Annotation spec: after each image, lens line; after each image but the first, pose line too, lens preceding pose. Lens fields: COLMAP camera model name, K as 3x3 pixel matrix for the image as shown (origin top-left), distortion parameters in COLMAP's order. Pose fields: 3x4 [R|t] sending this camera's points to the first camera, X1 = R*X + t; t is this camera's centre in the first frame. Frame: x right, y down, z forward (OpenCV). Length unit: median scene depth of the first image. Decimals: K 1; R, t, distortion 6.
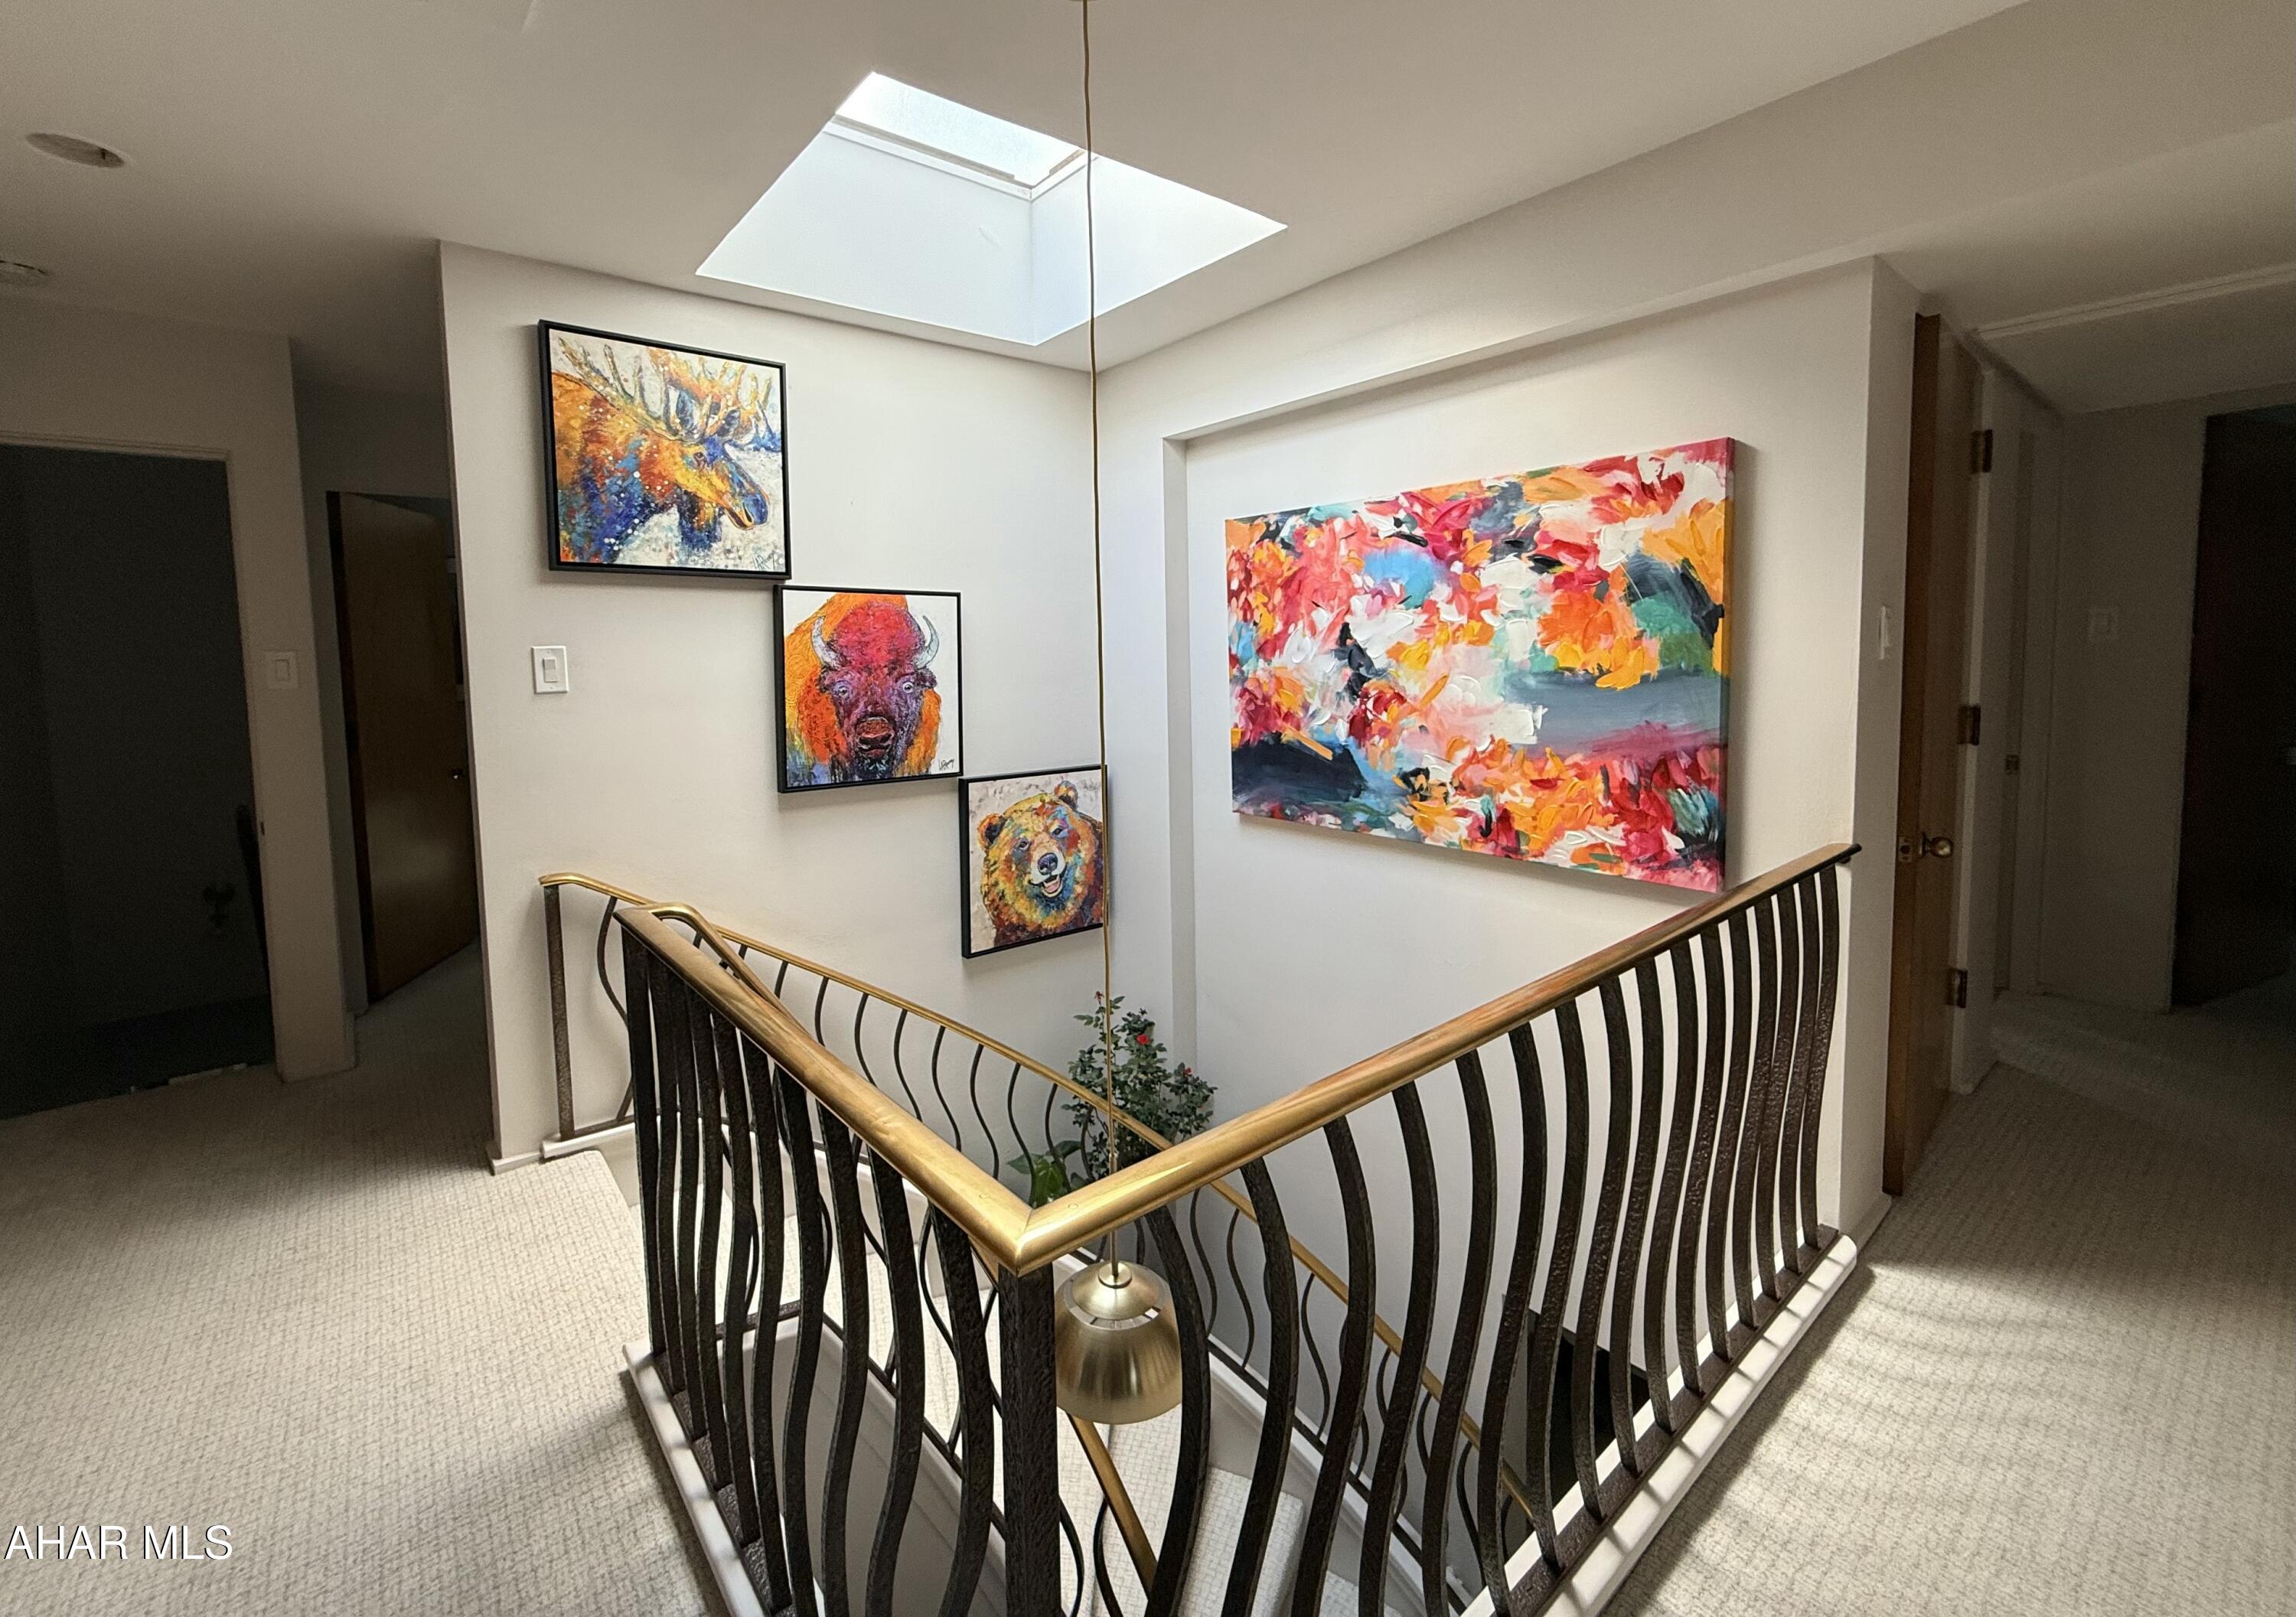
lens RADIAL K [[951.4, 0, 1140.5], [0, 951.4, 719.5], [0, 0, 1]] dist [-0.000272, -0.000113]
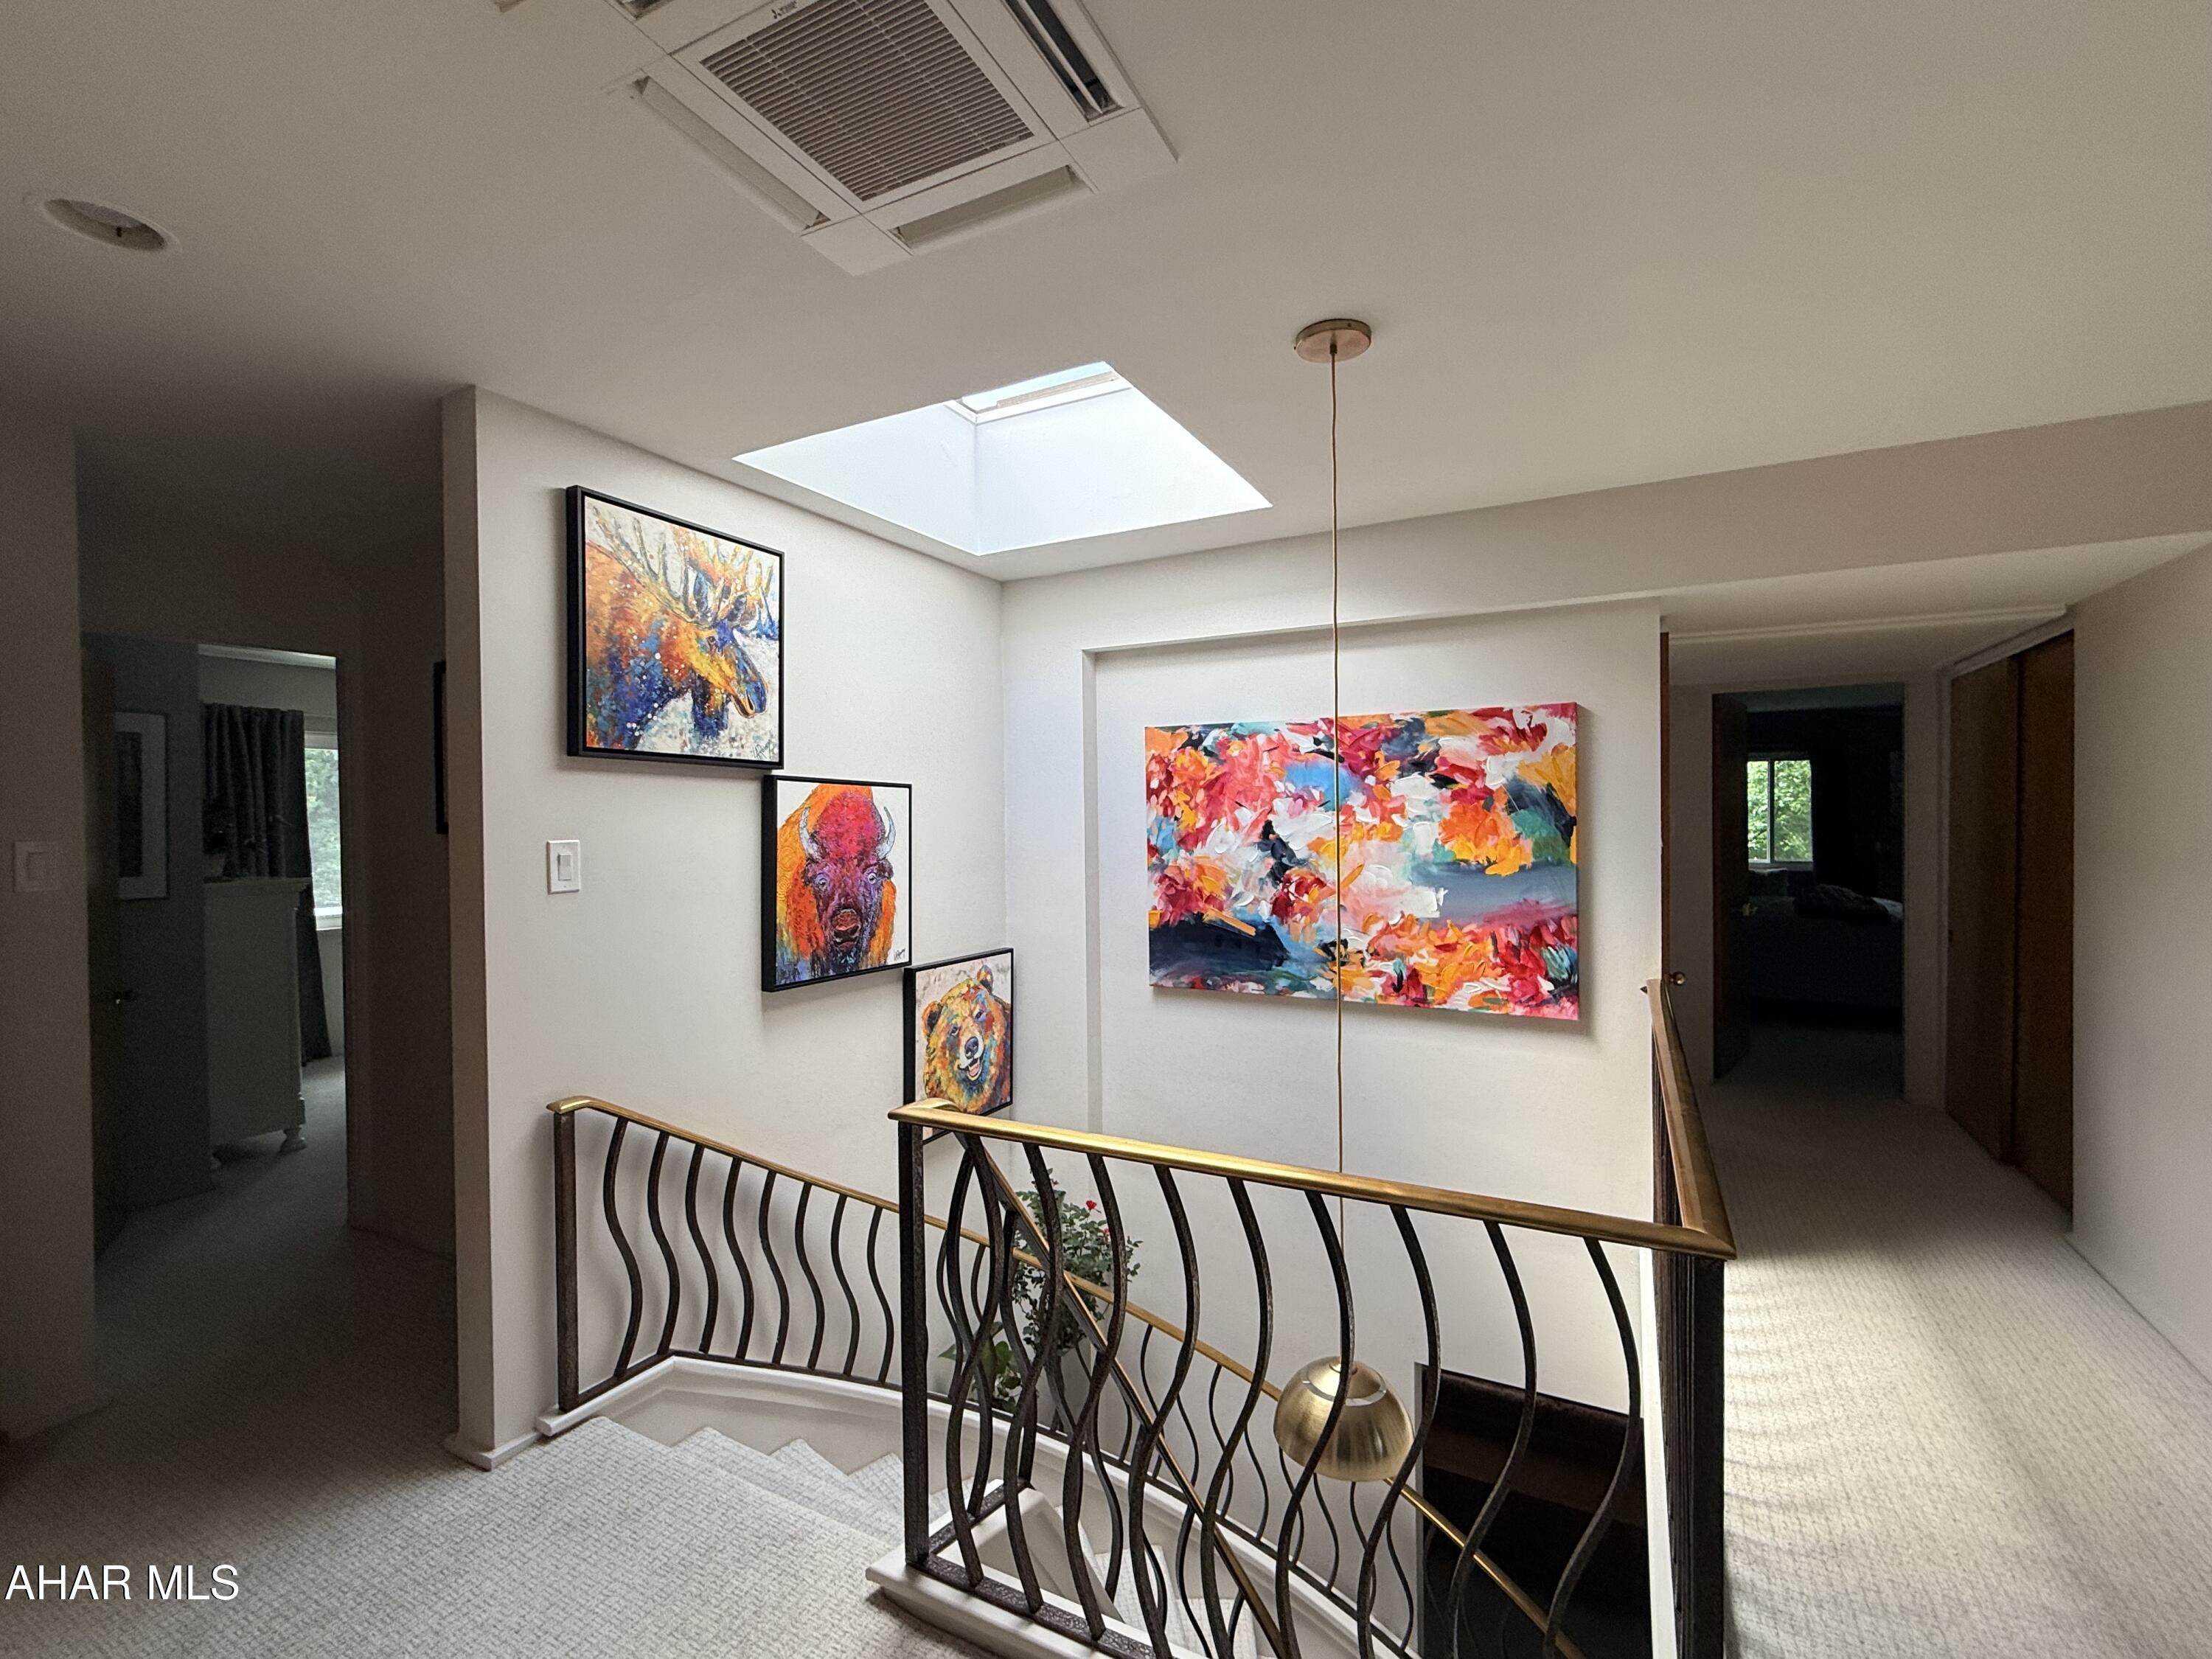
lens RADIAL K [[970.7, 0, 1105.4], [0, 970.7, 827.3], [0, 0, 1]] dist [-0.000476, -0.000209]
pose [[0.912675, 0.008174, 0.408605, -0.482792], [0.019685, 0.997760, -0.063927, -0.018991], [-0.408213, 0.066388, 0.910470, -0.033557]]
